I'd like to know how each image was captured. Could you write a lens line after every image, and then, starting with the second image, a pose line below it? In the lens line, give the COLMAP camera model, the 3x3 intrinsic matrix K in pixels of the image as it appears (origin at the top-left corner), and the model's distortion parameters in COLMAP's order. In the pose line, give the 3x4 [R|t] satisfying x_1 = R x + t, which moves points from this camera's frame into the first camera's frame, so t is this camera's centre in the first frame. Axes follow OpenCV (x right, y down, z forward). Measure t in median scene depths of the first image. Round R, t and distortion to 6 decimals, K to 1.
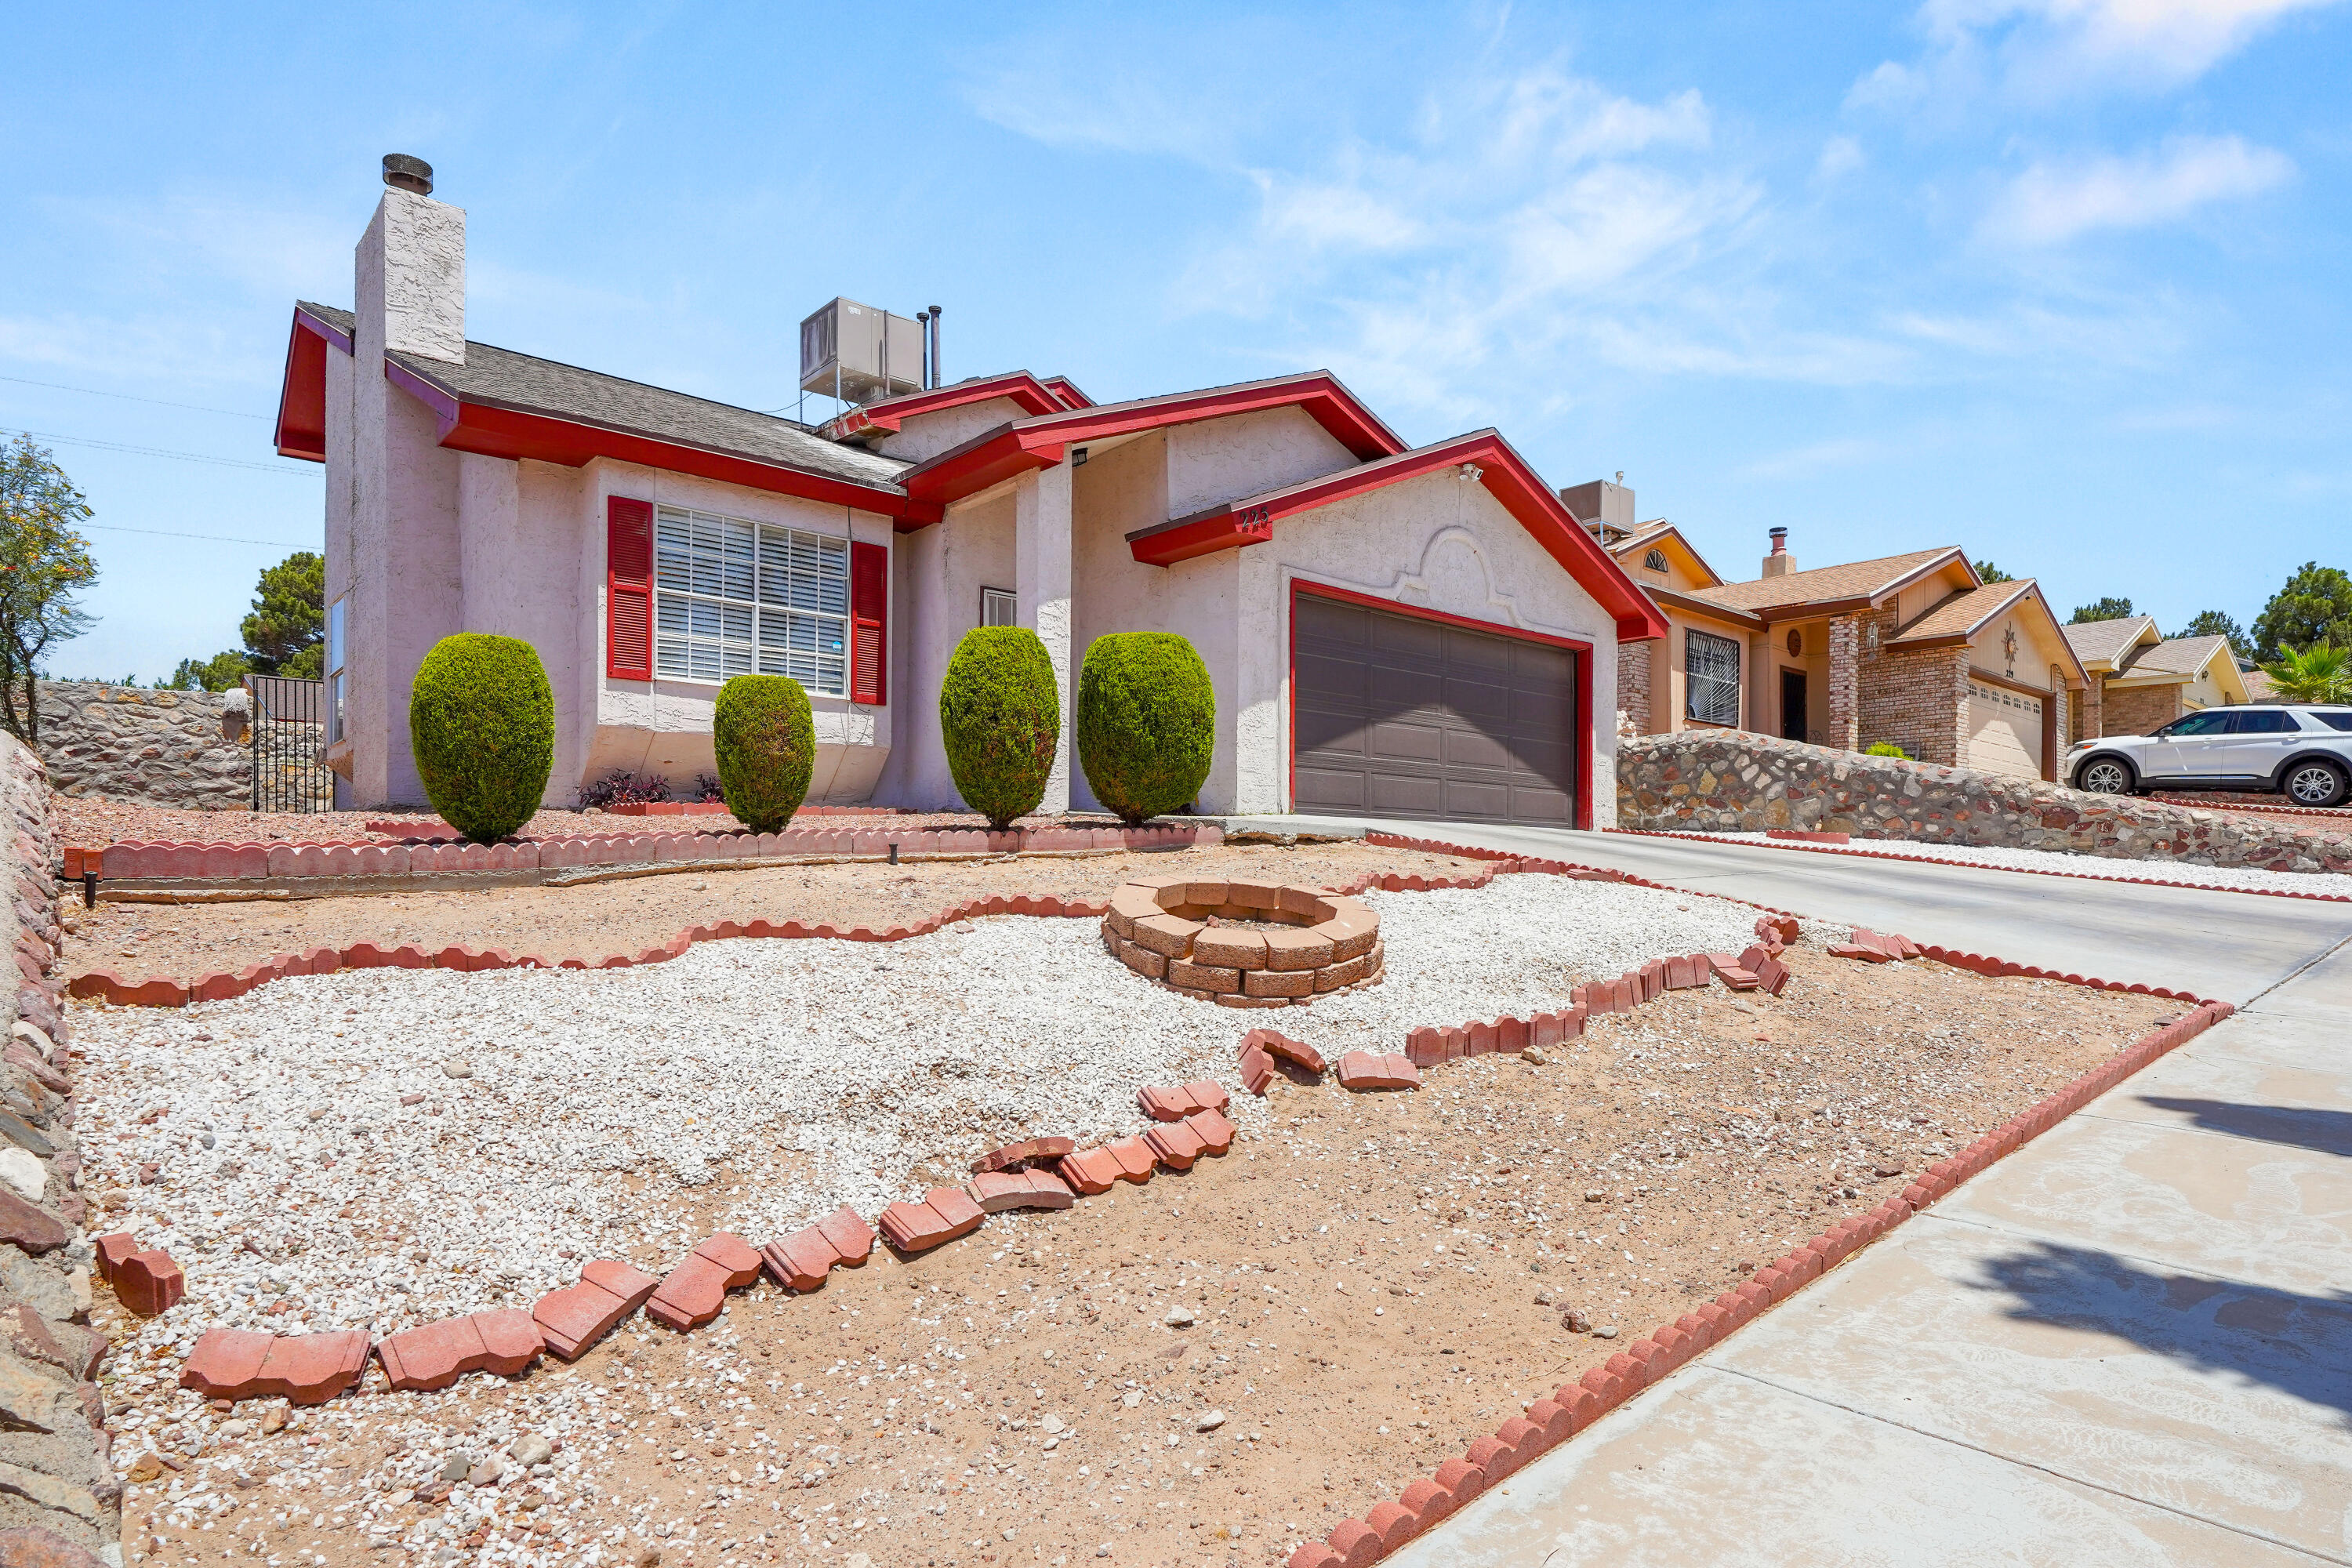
lens RADIAL K [[1254.8, 0, 1203.6], [0, 1254.8, 865.2], [0, 0, 1]] dist [0.002616, 0.000141]
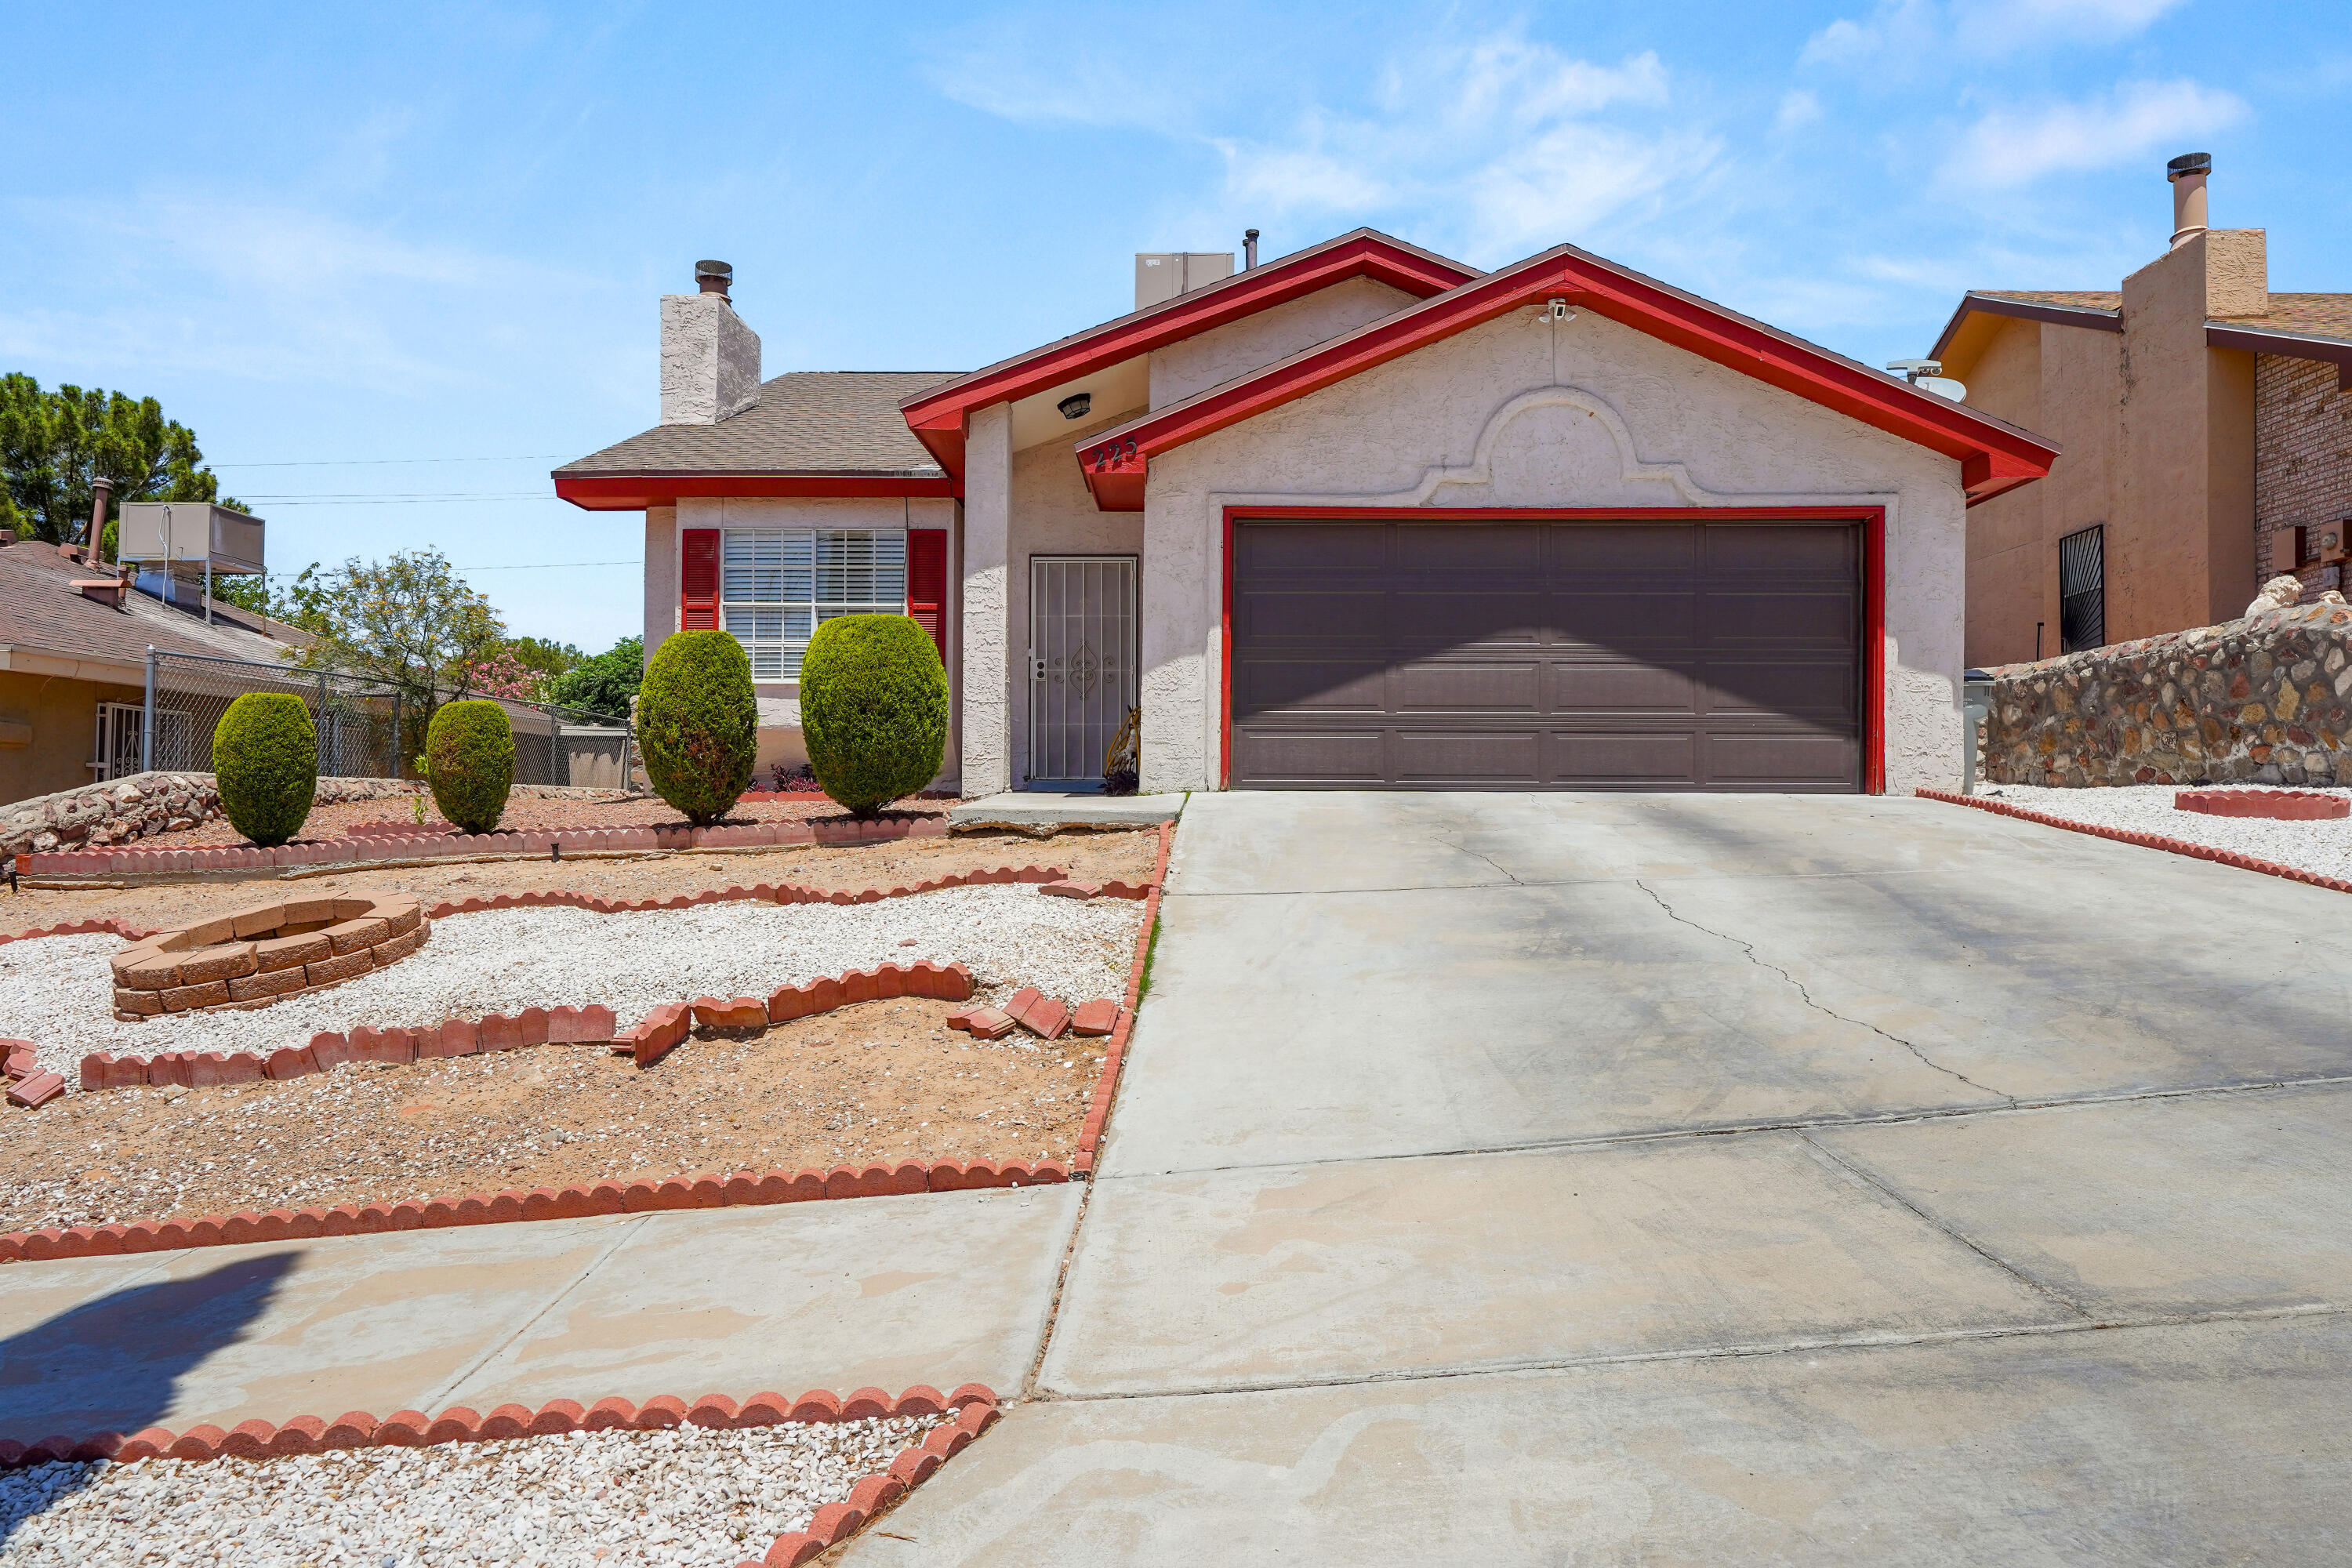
lens RADIAL K [[1429.7, 0, 1170.5], [0, 1429.7, 785.2], [0, 0, 1]] dist [-0.001789, 0.000793]
pose [[0.761211, -0.016107, -0.648305, 0.608009], [0.006629, 0.999833, -0.017057, -0.026590], [0.648471, 0.008686, 0.761190, 0.240327]]
